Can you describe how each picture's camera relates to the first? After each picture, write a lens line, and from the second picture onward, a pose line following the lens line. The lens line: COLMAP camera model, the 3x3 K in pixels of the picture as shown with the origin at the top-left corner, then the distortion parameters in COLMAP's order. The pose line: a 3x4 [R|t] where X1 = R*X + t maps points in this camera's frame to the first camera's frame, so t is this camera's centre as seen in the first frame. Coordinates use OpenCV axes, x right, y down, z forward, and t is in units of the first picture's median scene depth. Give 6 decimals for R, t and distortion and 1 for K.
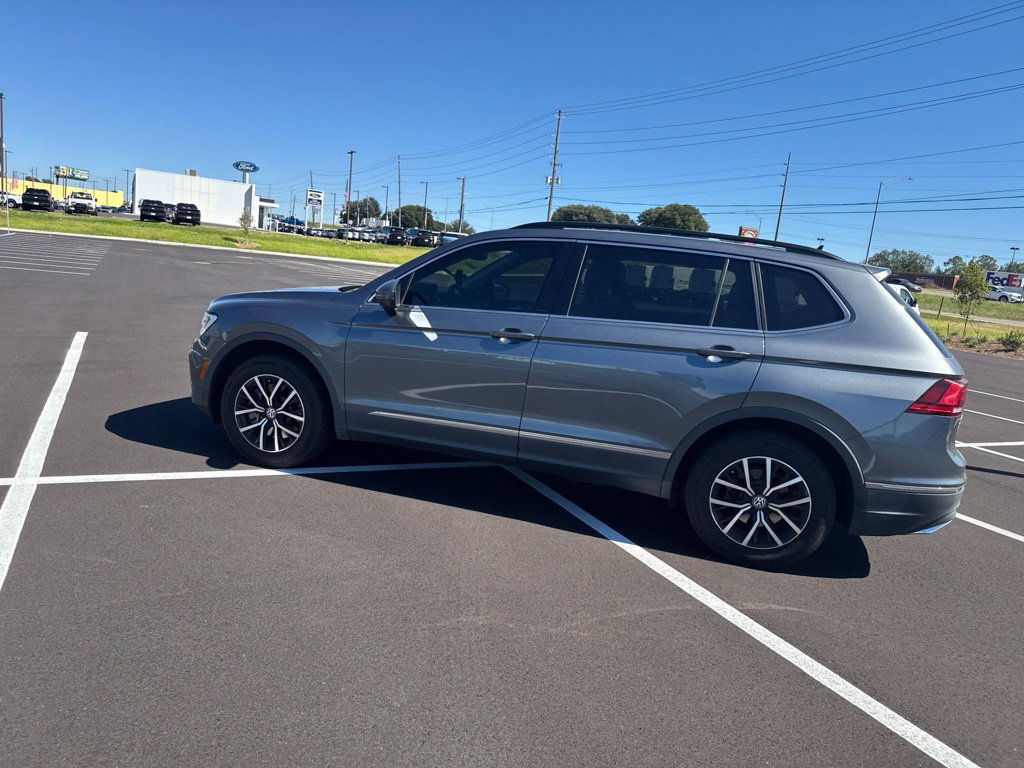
lens RADIAL K [[723.3, 0, 506.8], [0, 723.3, 381.8], [0, 0, 1]] dist [0.064287, -0.081823]
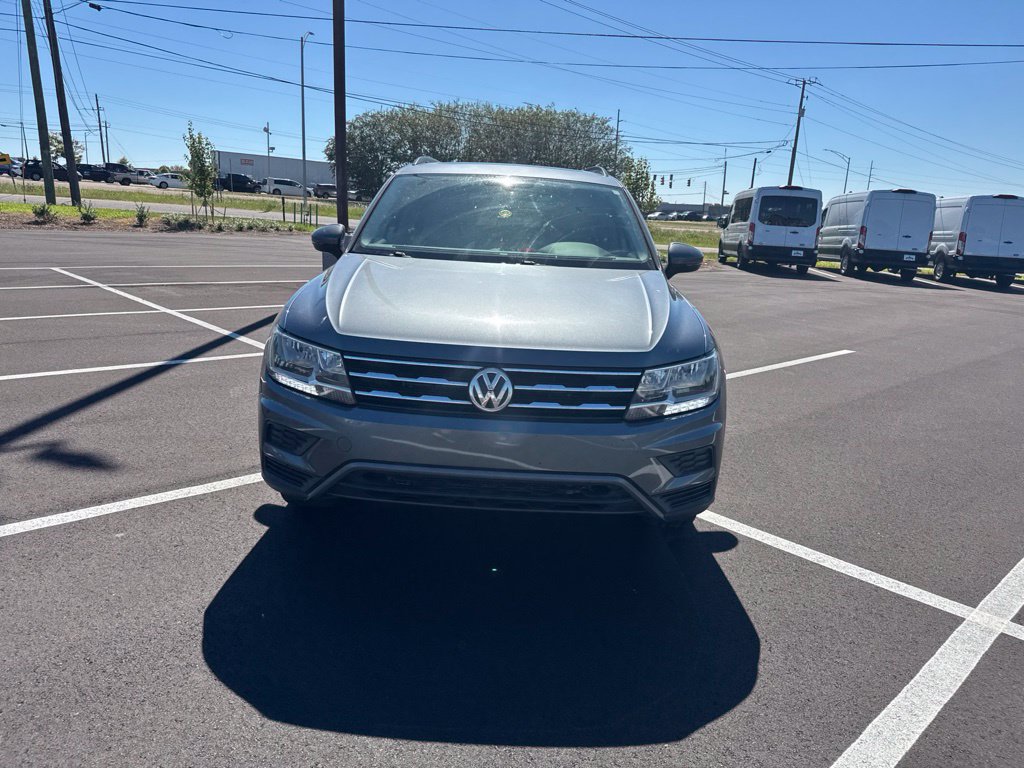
lens RADIAL K [[723.3, 0, 512.7], [0, 723.3, 376.8], [0, 0, 1]] dist [0.064287, -0.081823]
pose [[-0.259660, -0.333269, 0.906371, -0.998384], [0.082666, 0.927448, 0.364702, -0.335772], [-0.962156, 0.169624, -0.213271, 1.411727]]
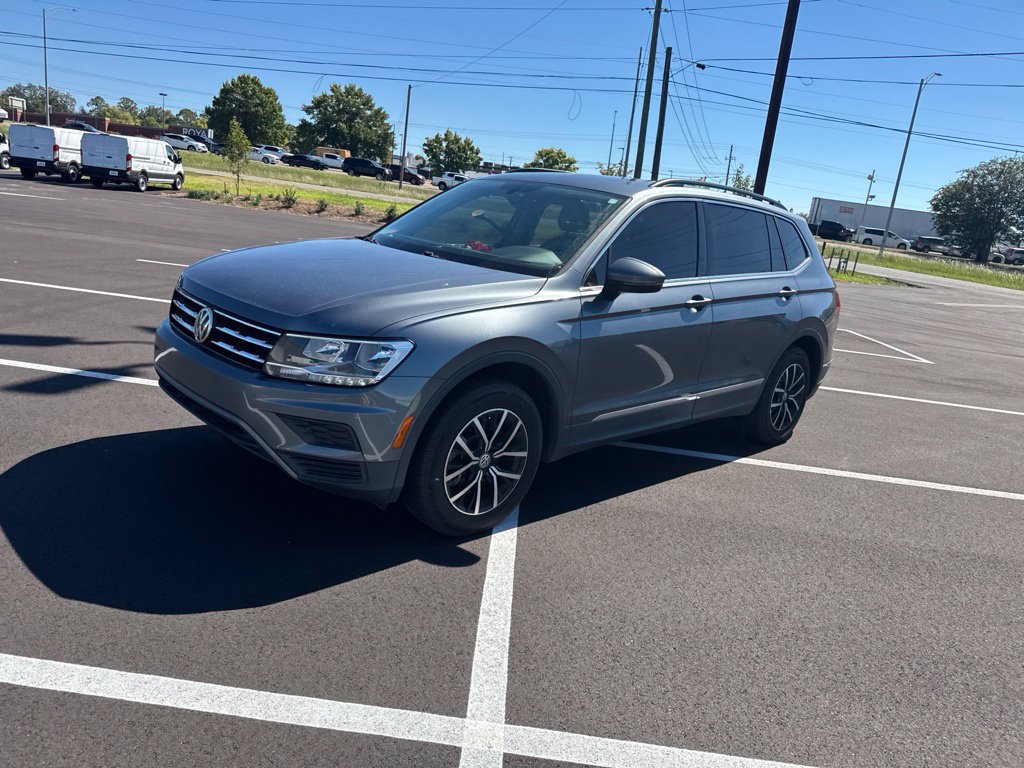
lens RADIAL K [[723.3, 0, 505.9], [0, 723.3, 380.5], [0, 0, 1]] dist [0.064287, -0.081823]
pose [[0.508421, -0.250984, 0.823720, -0.931035], [0.078130, 0.966081, 0.246137, -0.217154], [-0.857557, -0.060784, 0.510785, 0.671576]]
